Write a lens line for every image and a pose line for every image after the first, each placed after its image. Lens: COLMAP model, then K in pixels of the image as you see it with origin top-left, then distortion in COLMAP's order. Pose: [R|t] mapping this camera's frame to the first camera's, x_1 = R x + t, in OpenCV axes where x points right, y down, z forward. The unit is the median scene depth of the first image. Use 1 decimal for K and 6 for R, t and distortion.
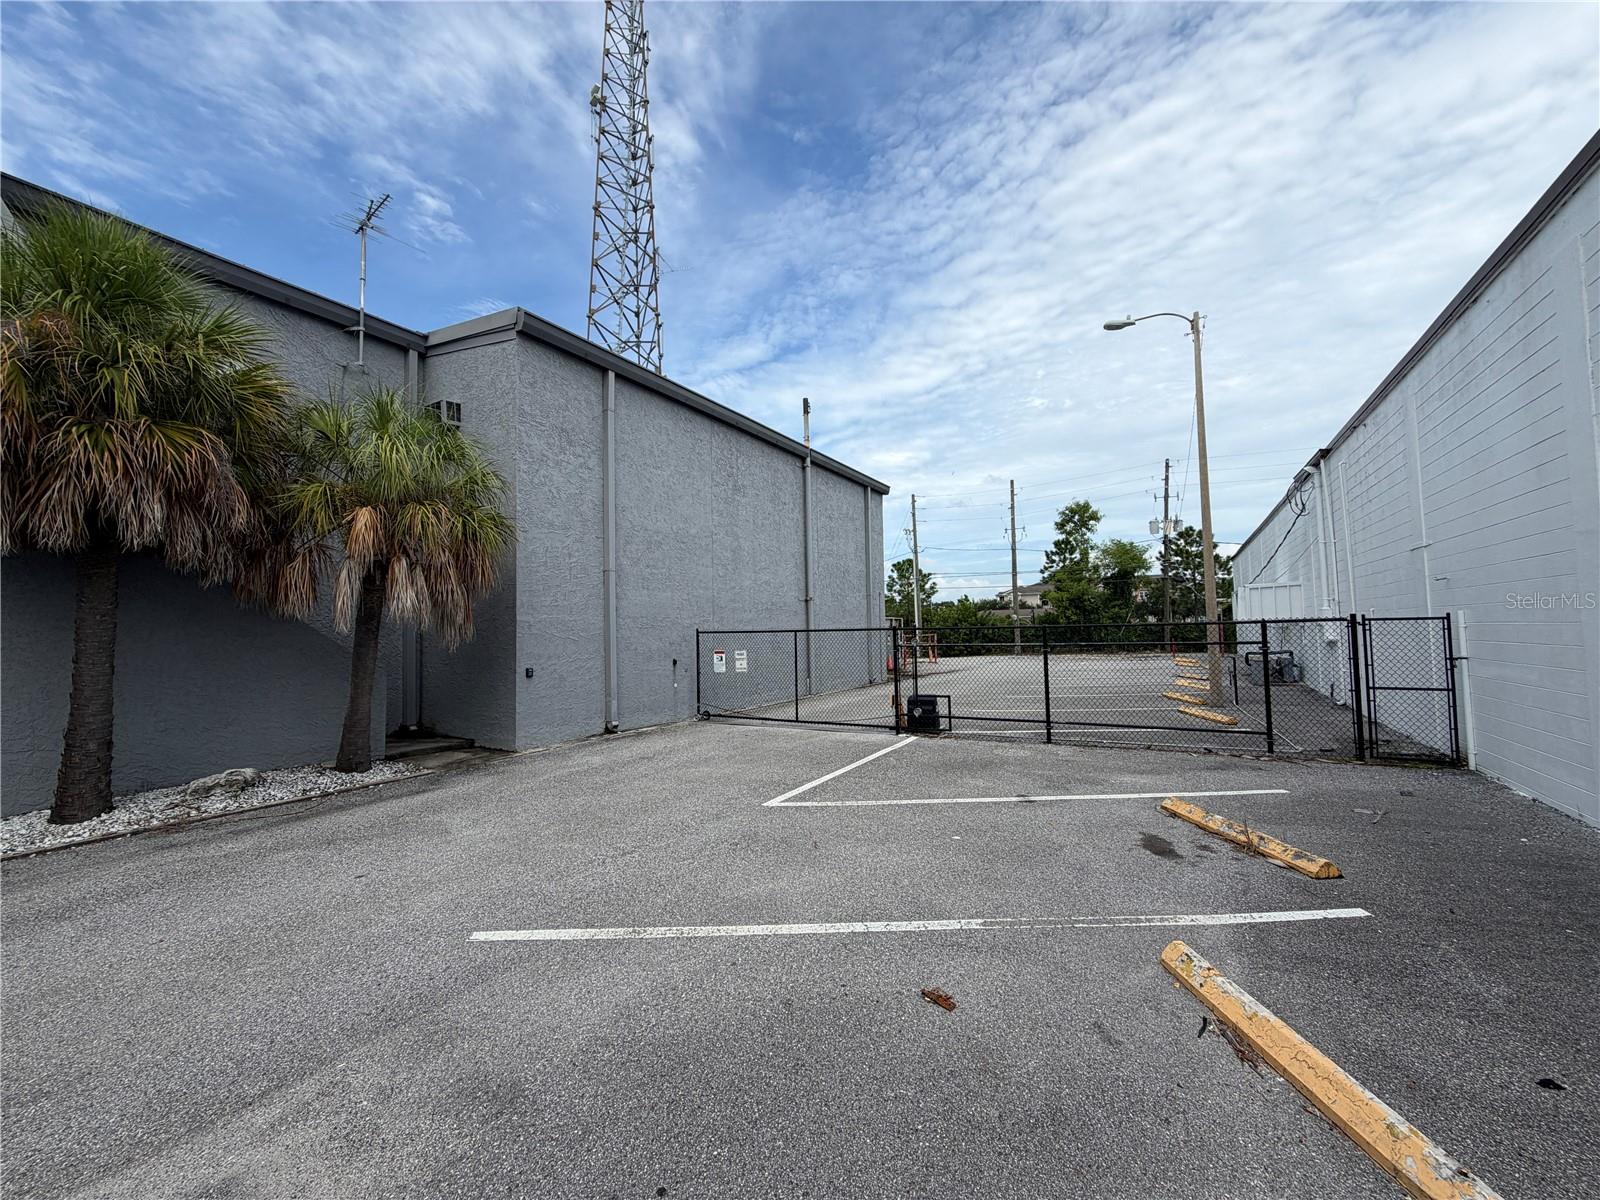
lens RADIAL K [[635.9, 0, 793.7], [0, 635.9, 599.1], [0, 0, 1]] dist [-0.001390, -0.000292]
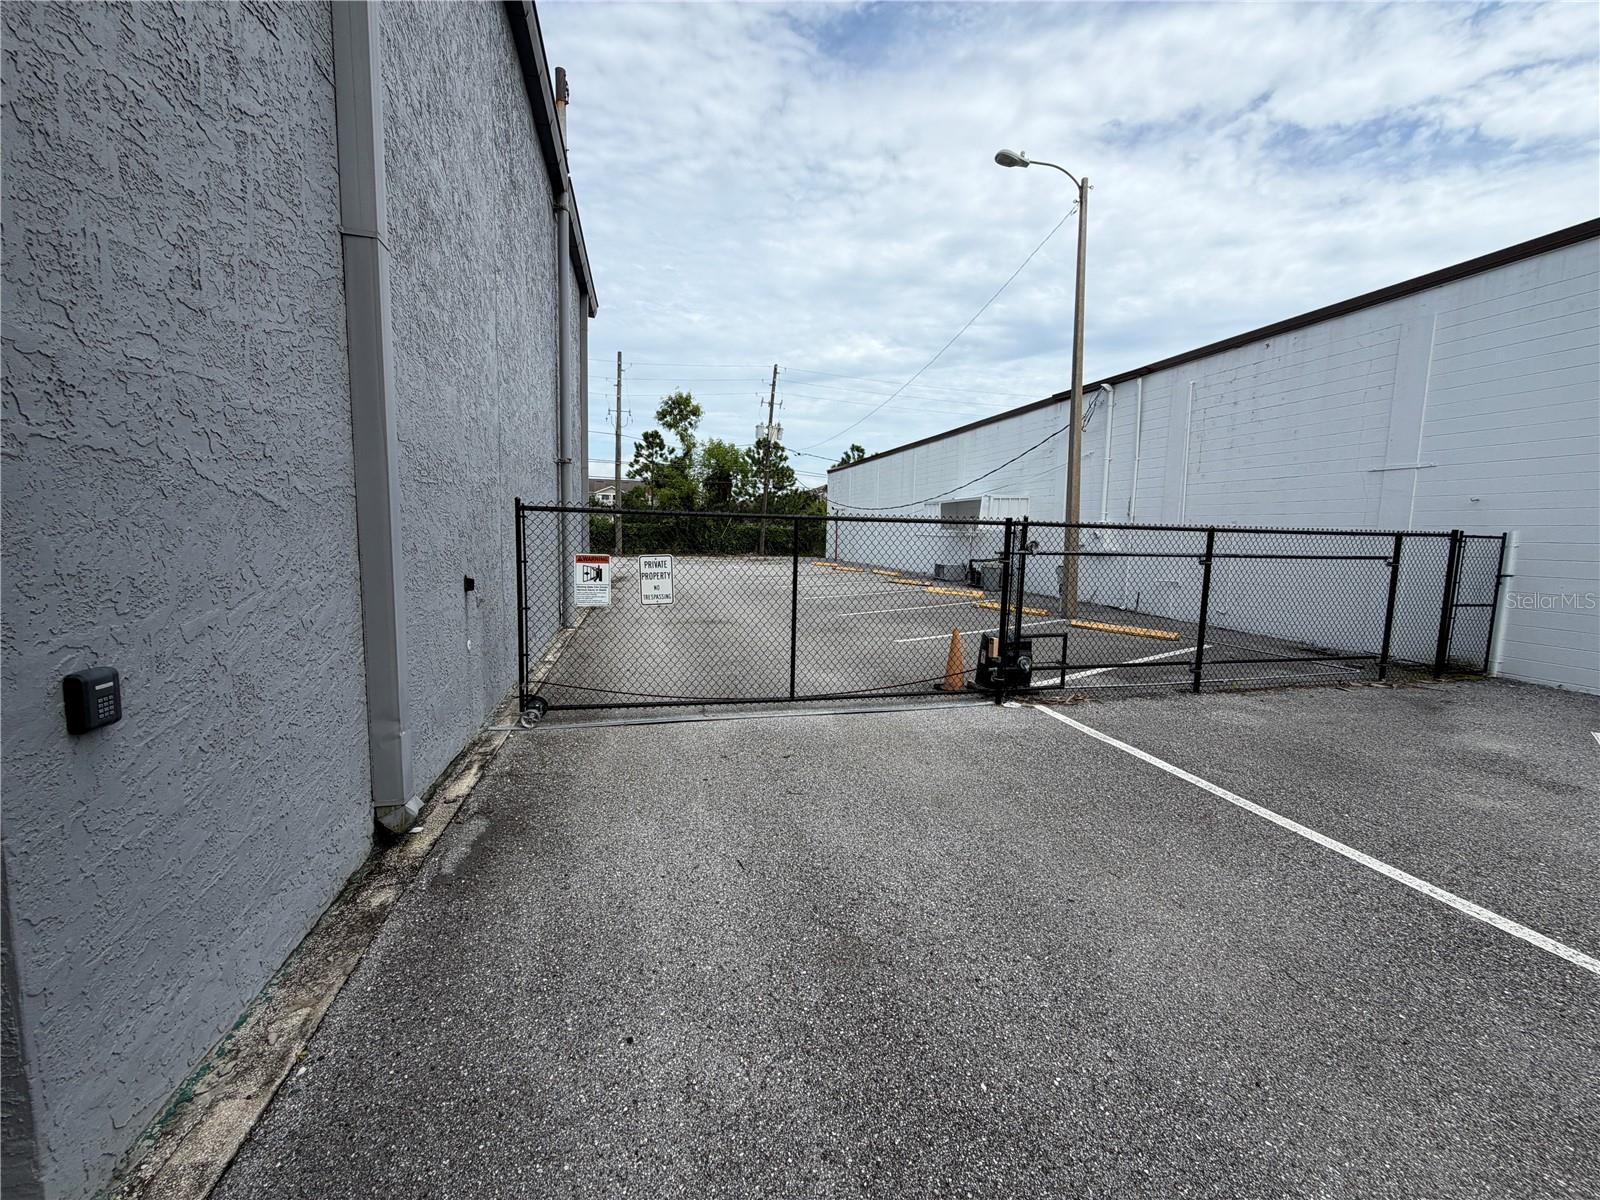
lens RADIAL K [[635.9, 0, 793.7], [0, 635.9, 599.1], [0, 0, 1]] dist [-0.001390, -0.000292]
pose [[0.719801, -0.037470, 0.693169, -0.106487], [-0.072896, 0.988941, 0.129155, 0.015947], [-0.690343, -0.143495, 0.709109, 0.208952]]
